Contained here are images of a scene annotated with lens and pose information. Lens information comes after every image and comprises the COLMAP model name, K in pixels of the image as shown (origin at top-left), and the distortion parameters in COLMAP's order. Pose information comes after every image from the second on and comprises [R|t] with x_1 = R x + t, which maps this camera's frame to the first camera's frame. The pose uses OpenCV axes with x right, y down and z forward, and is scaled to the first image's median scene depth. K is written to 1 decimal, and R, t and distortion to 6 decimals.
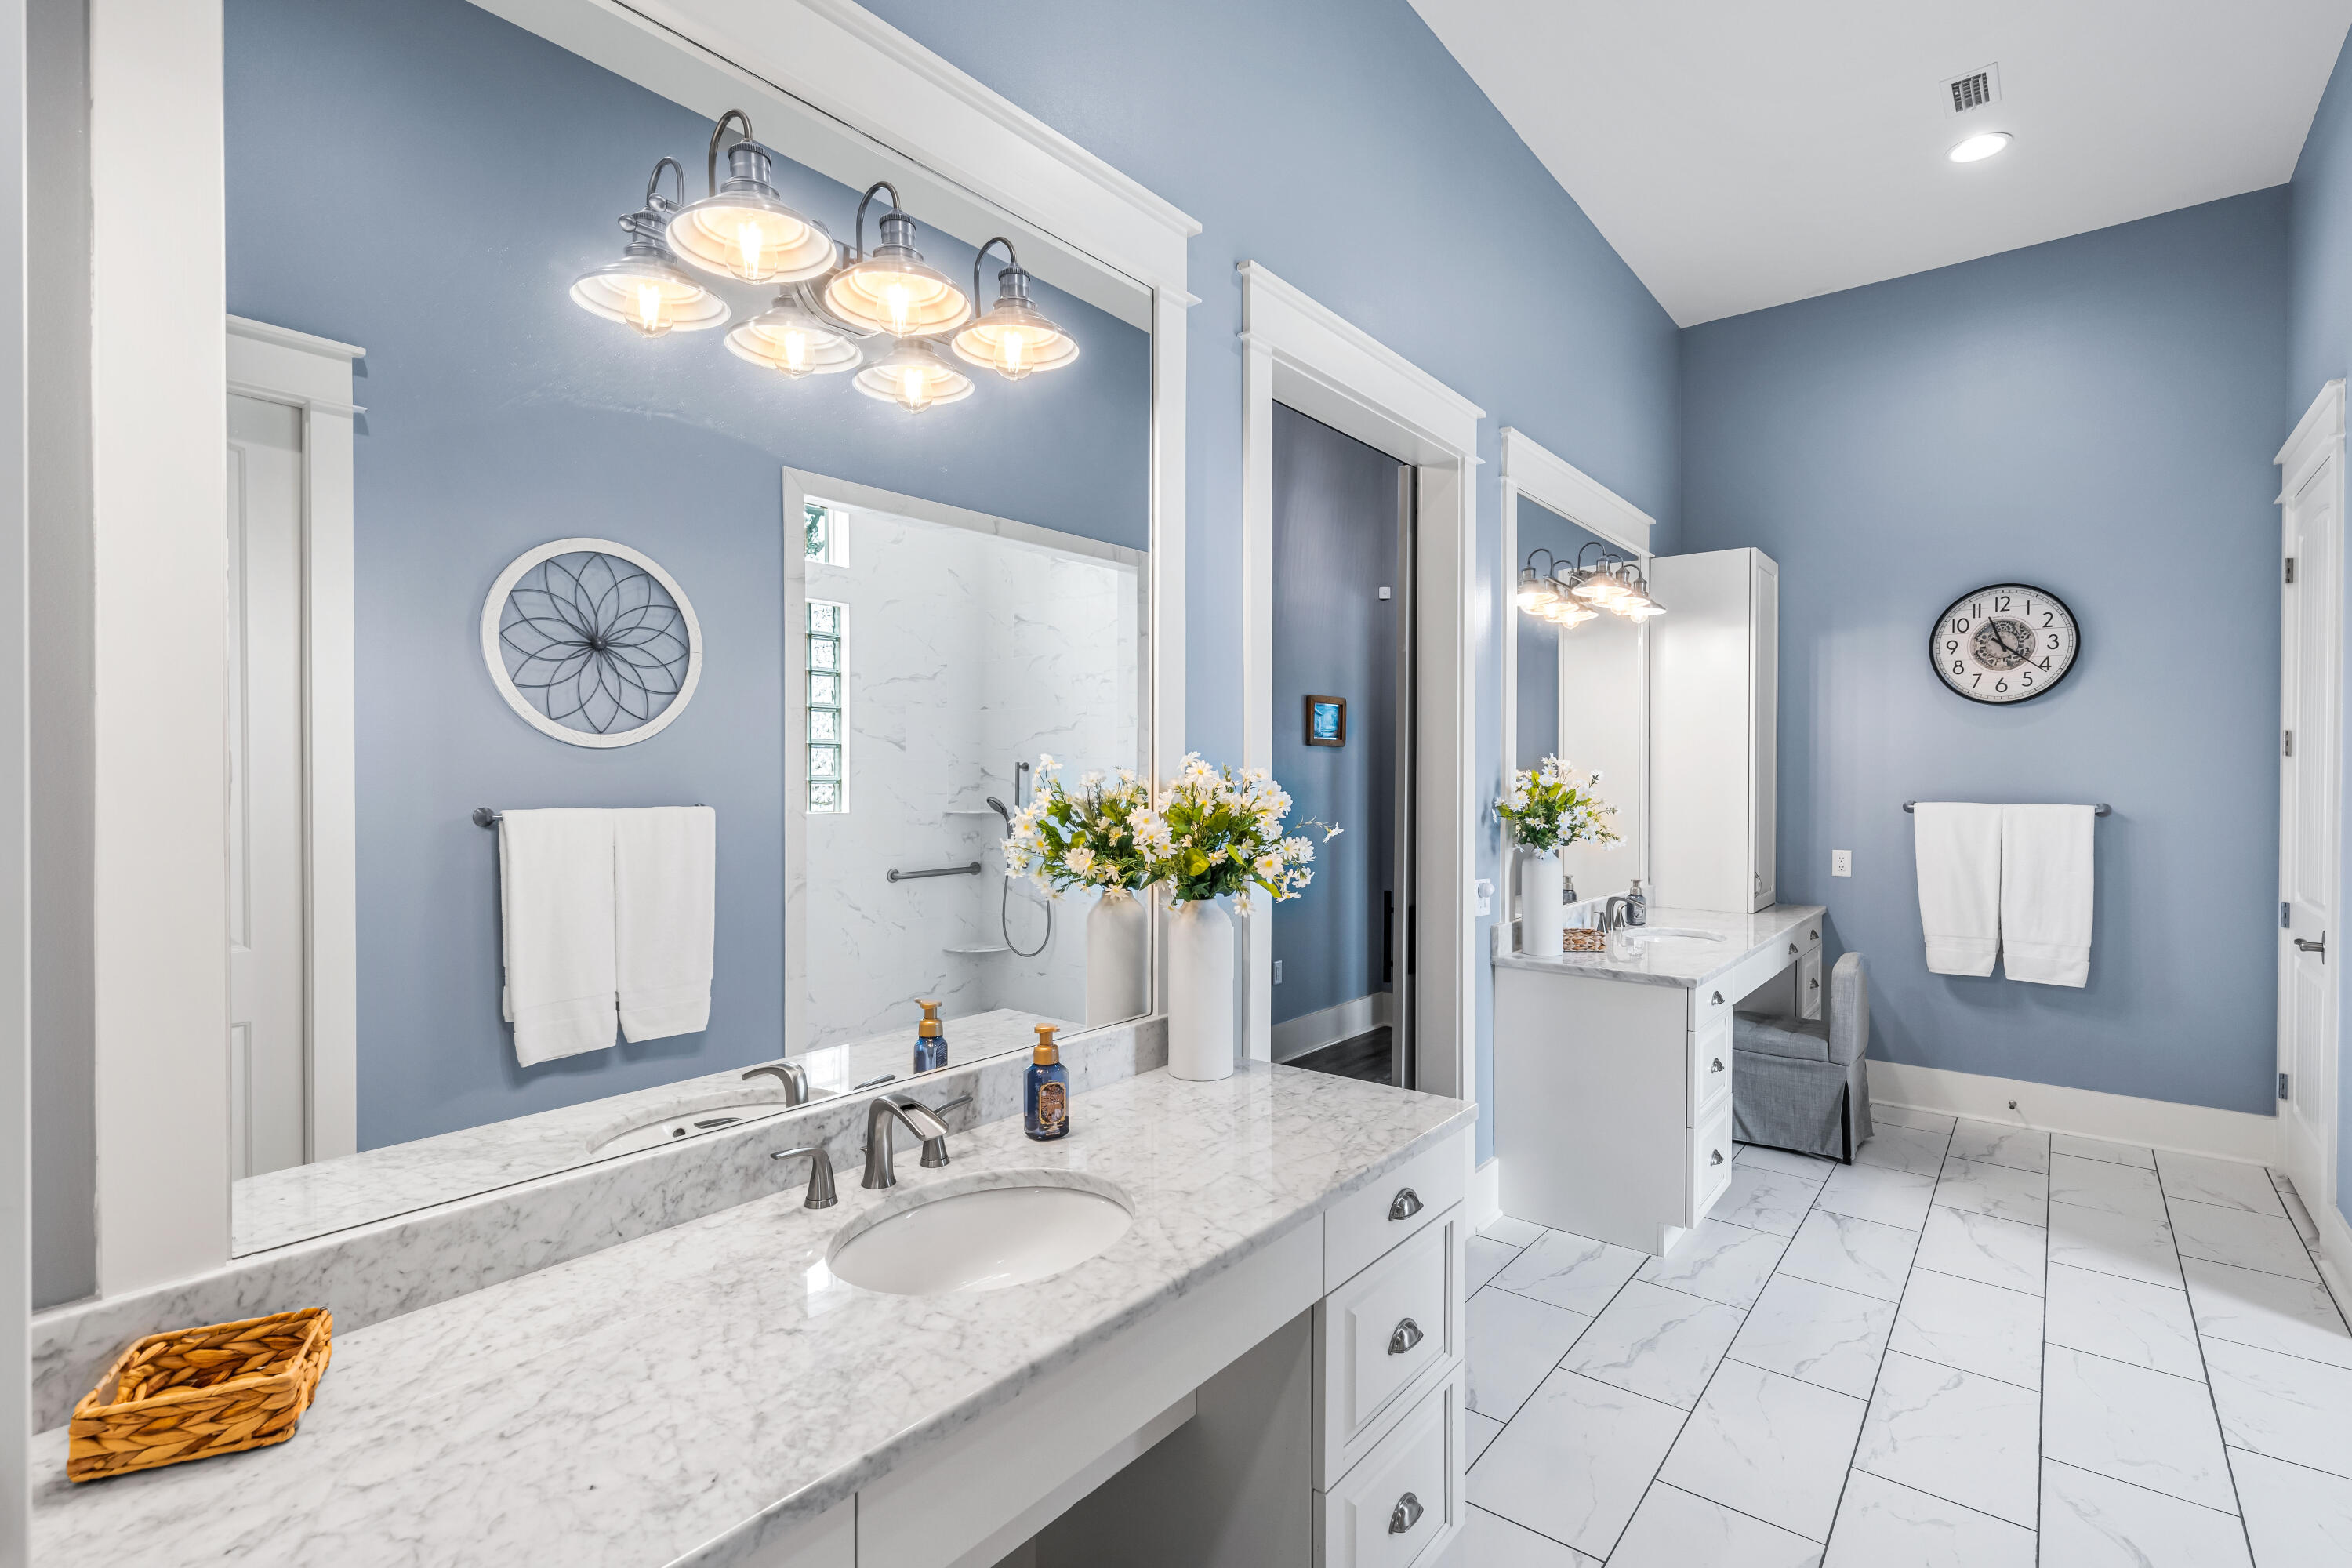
lens RADIAL K [[1098.3, 0, 1175.5], [0, 1098.3, 782.0], [0, 0, 1]] dist [-0.001033, 0.001492]
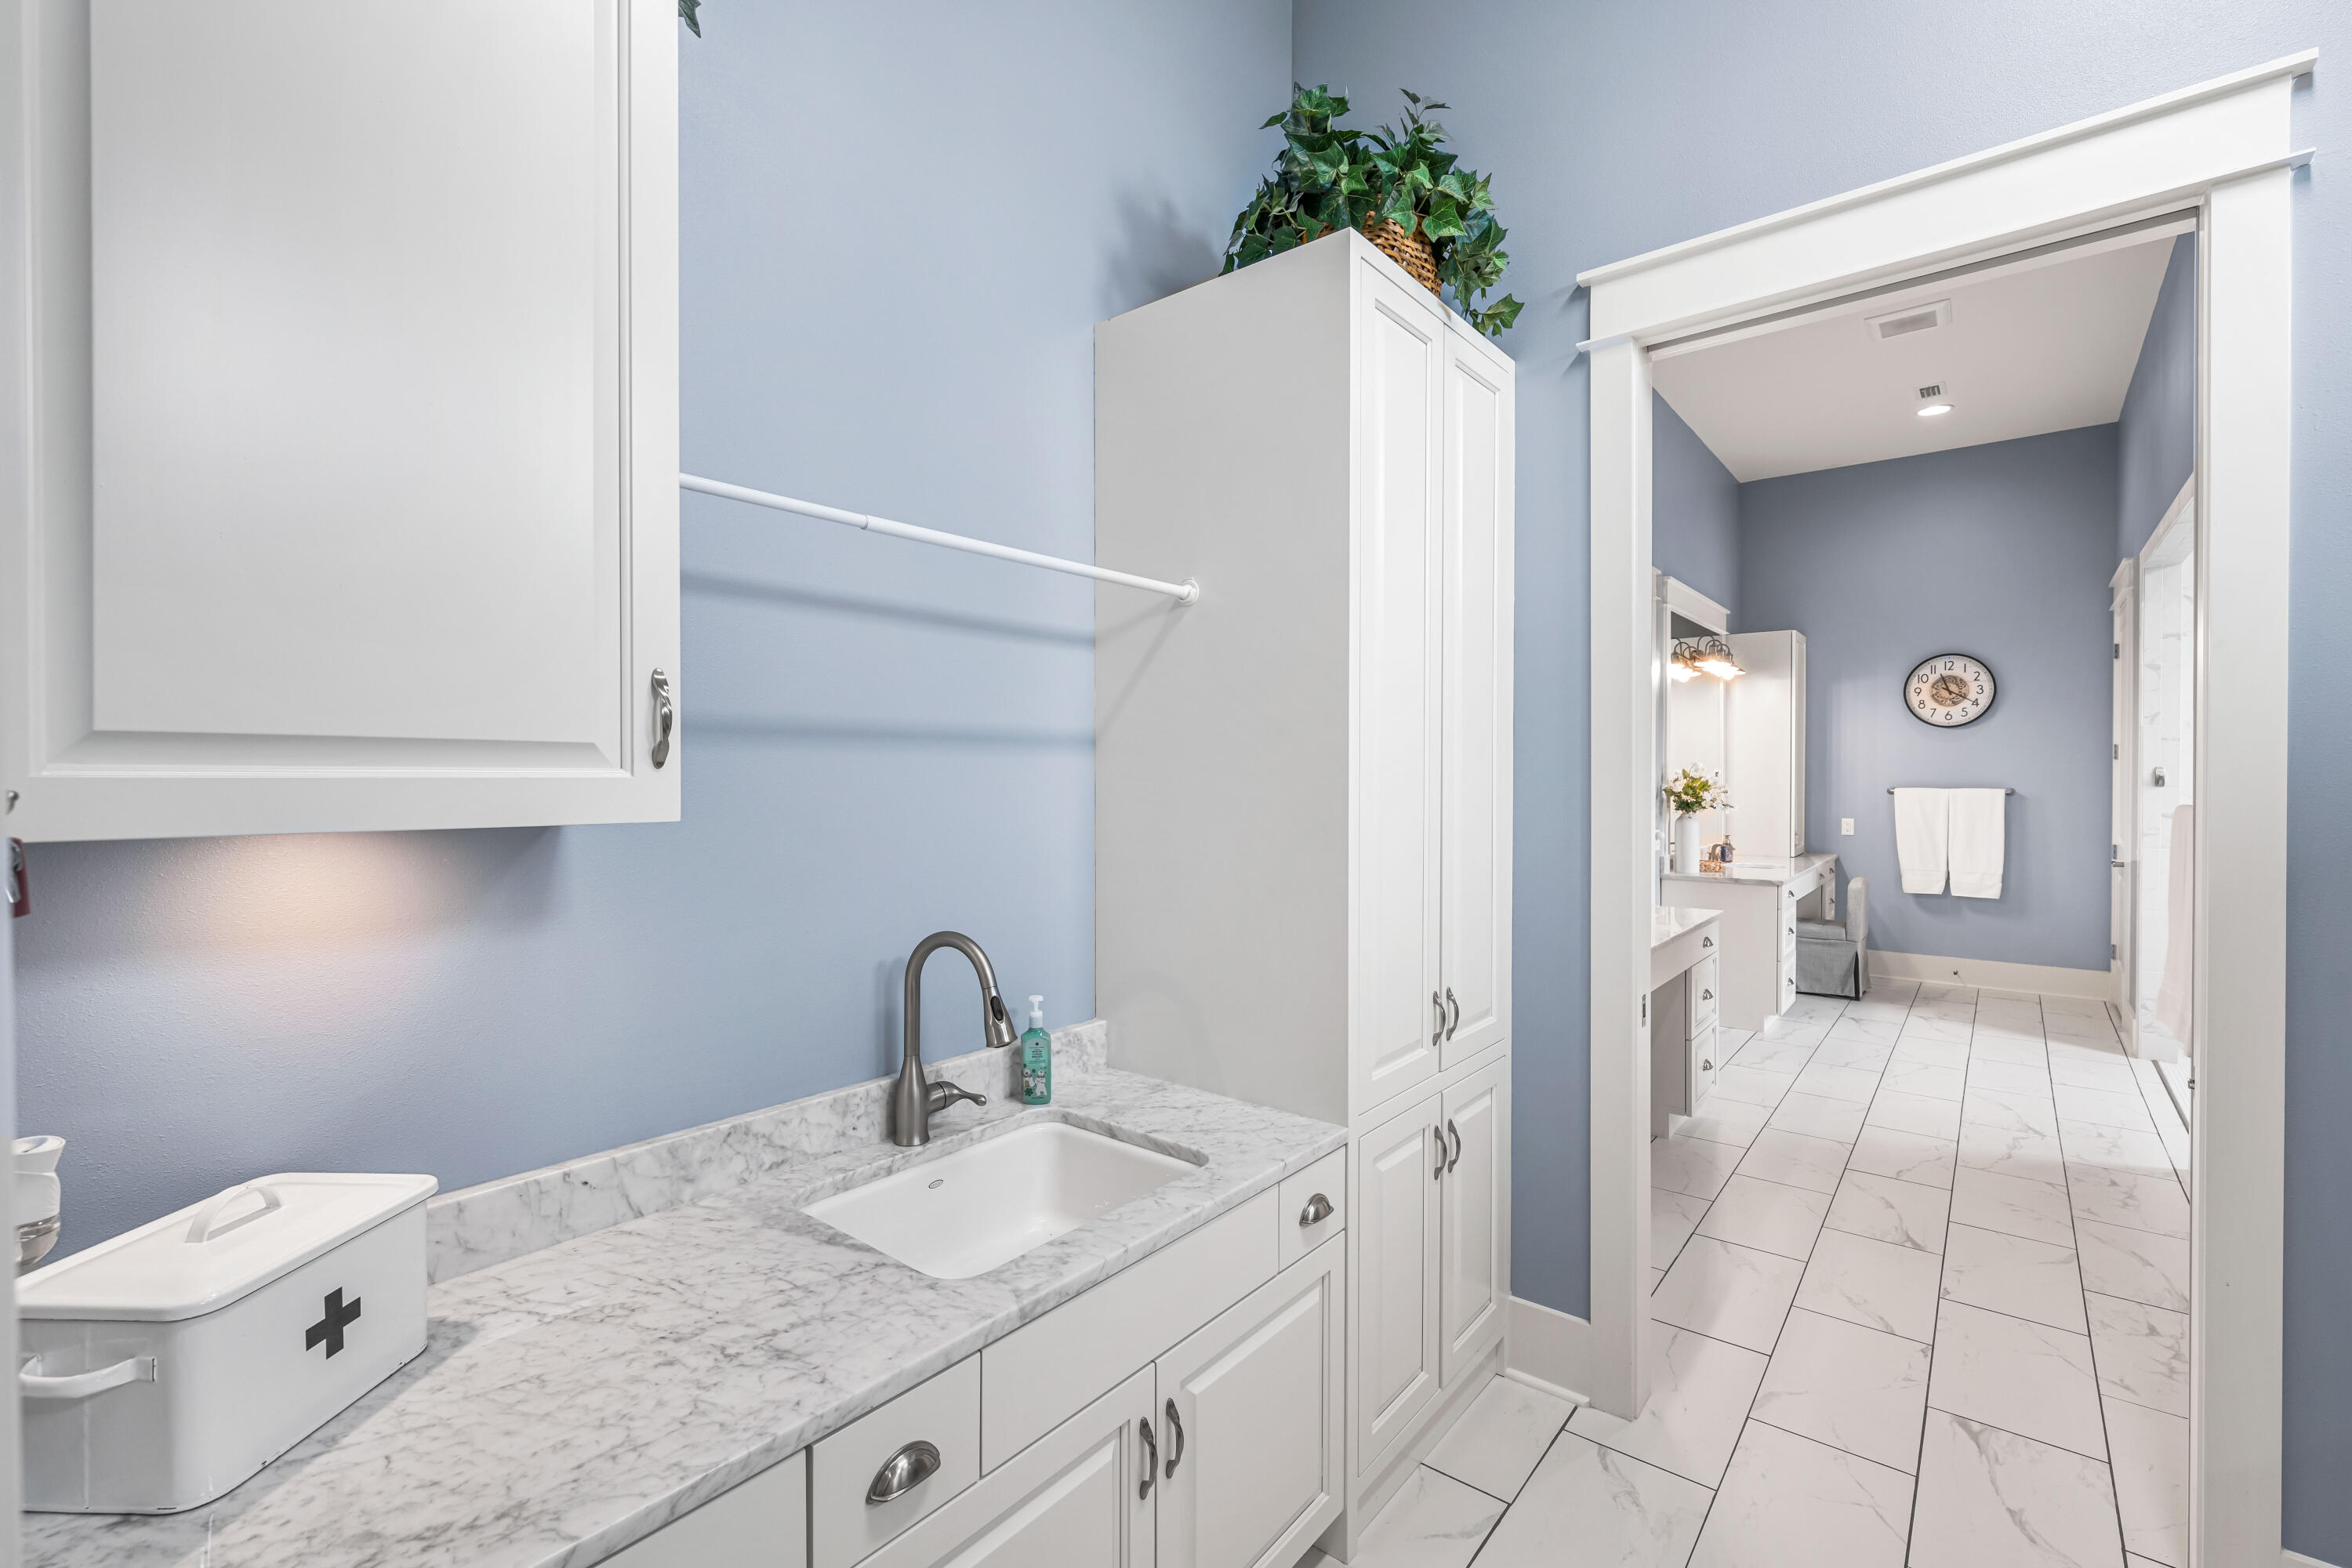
lens RADIAL K [[1022.9, 0, 1172.5], [0, 1022.9, 782.7], [0, 0, 1]] dist [0.001299, -0.000457]
pose [[0.999973, -0.003186, -0.006695, -0.402182], [0.003204, 0.999991, 0.002604, 0.003837], [0.006686, -0.002625, 0.999974, -0.543859]]
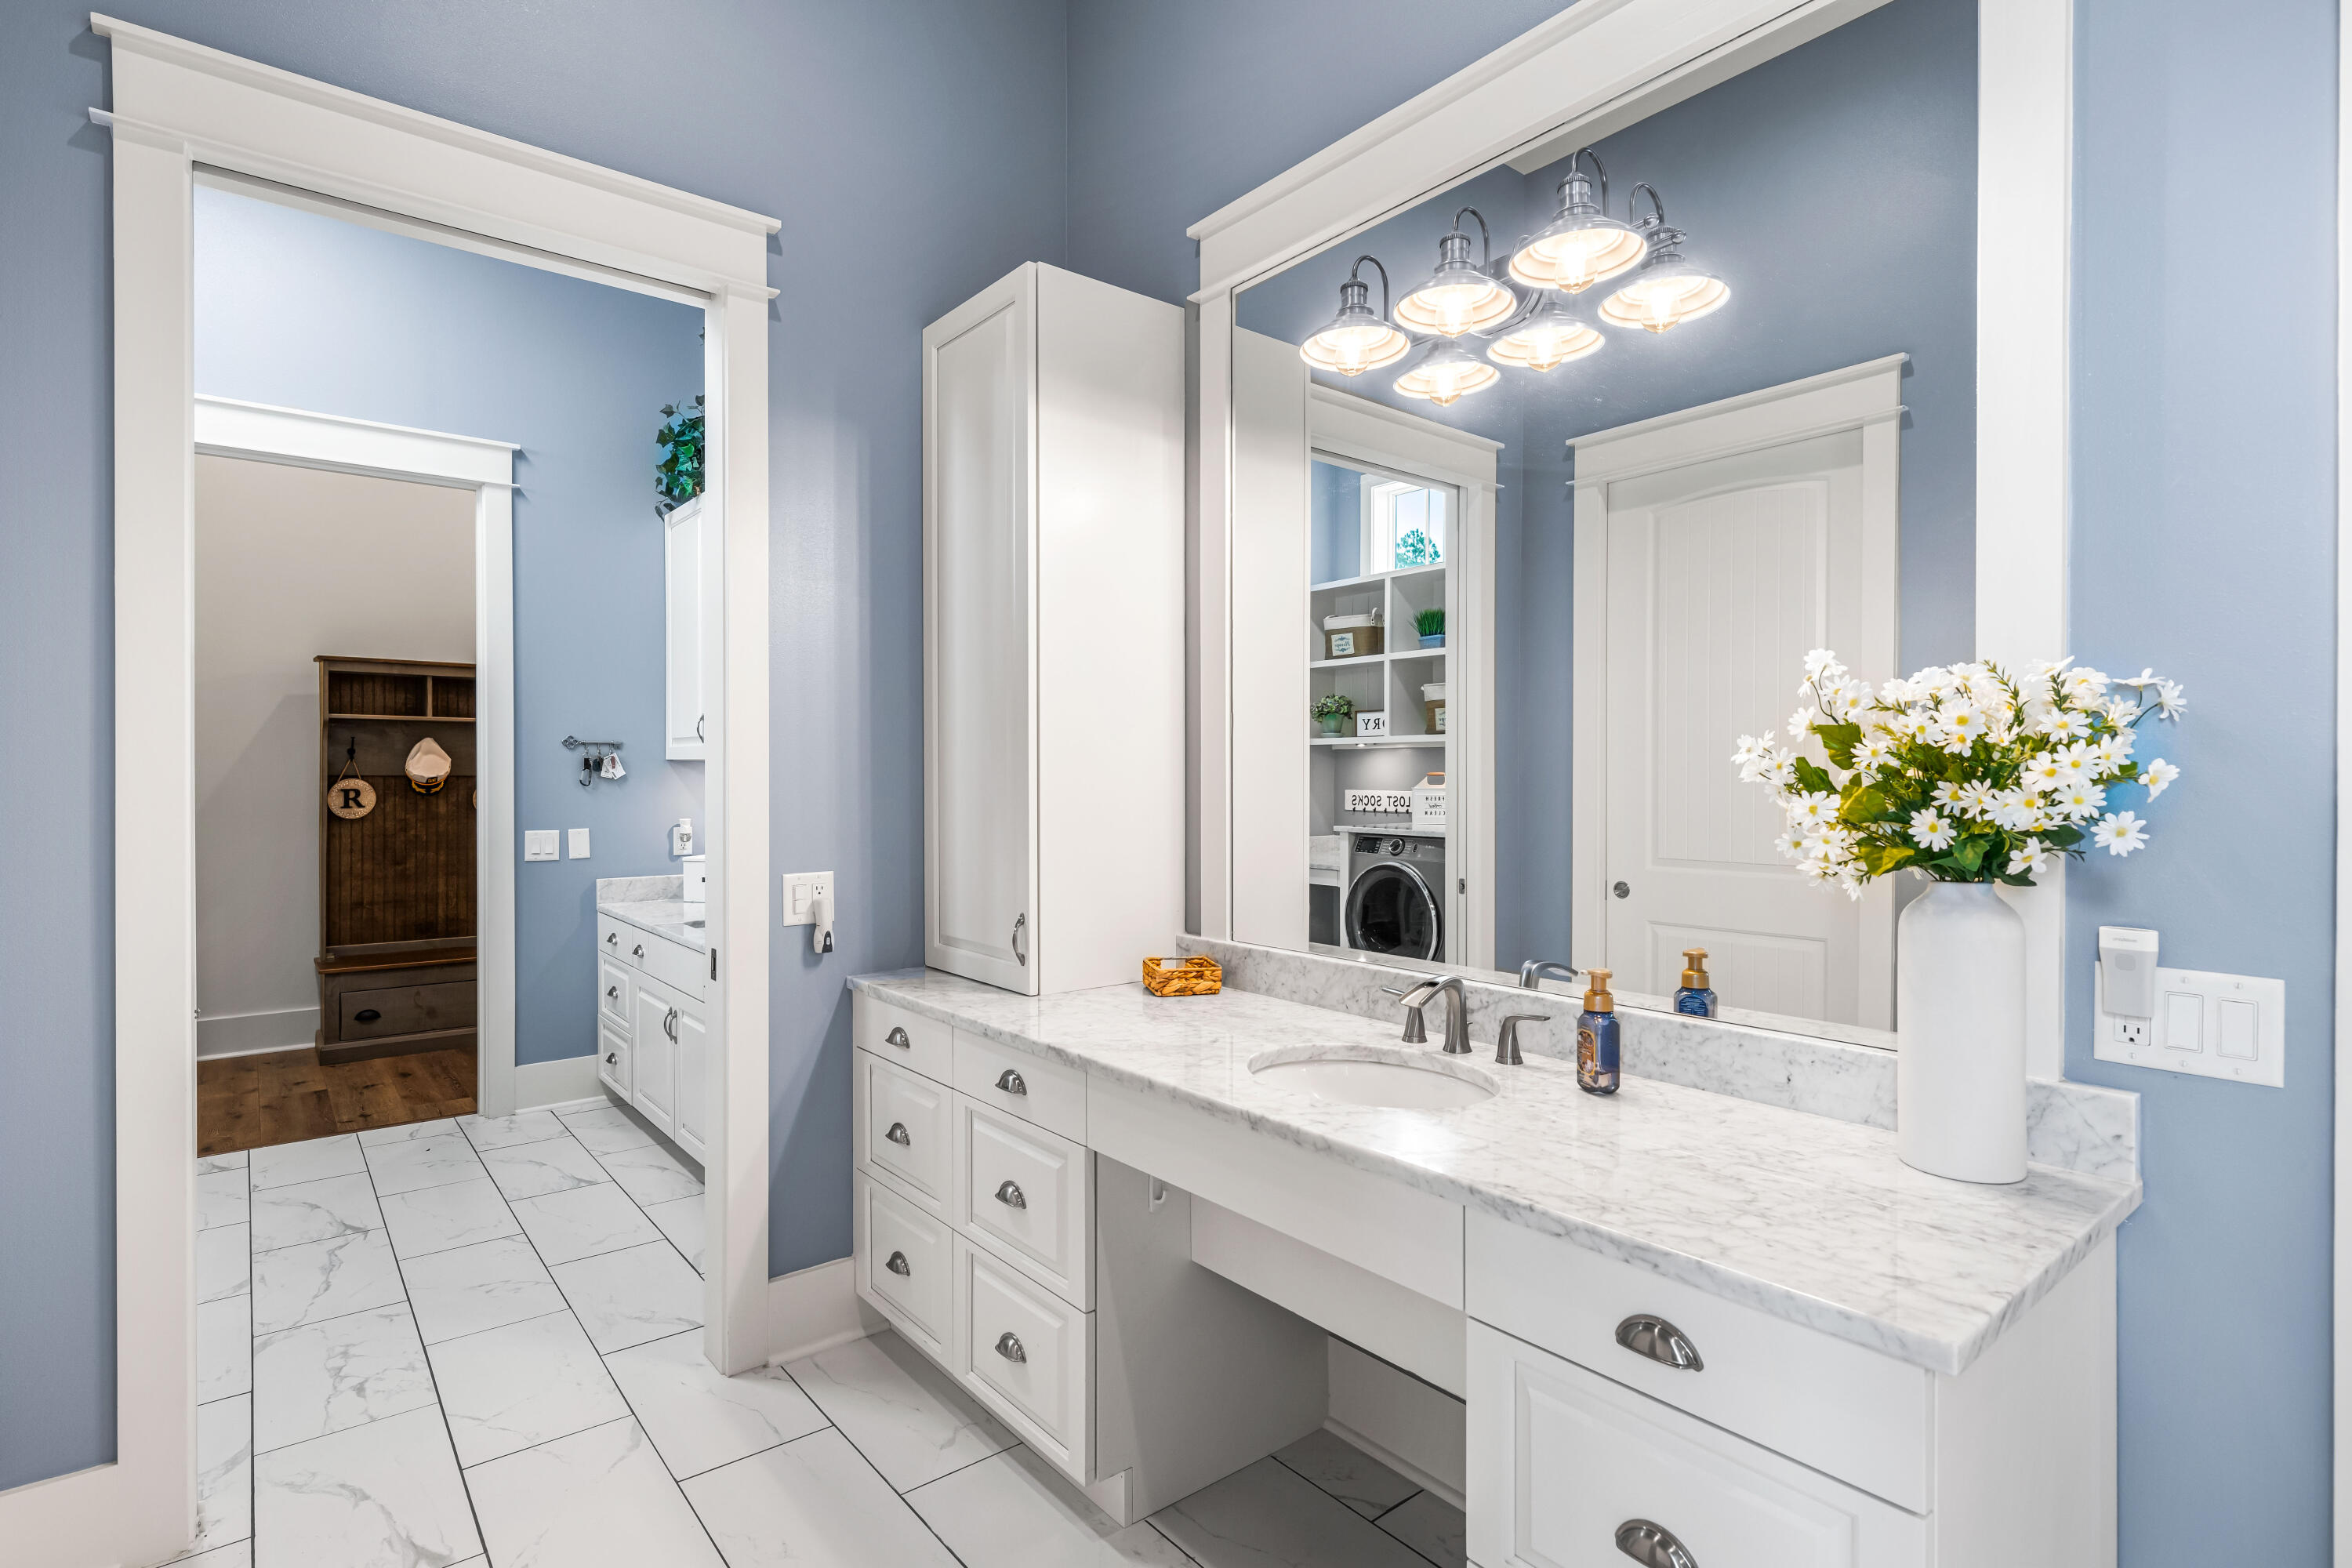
lens RADIAL K [[1156.5, 0, 1175.7], [0, 1156.5, 781.6], [0, 0, 1]] dist [0.000350, 0.000084]
pose [[-0.219275, 0.004415, -0.975653, 0.829844], [-0.005663, 0.999967, 0.005797, 0.053989], [0.975647, 0.006797, -0.219243, 0.789376]]
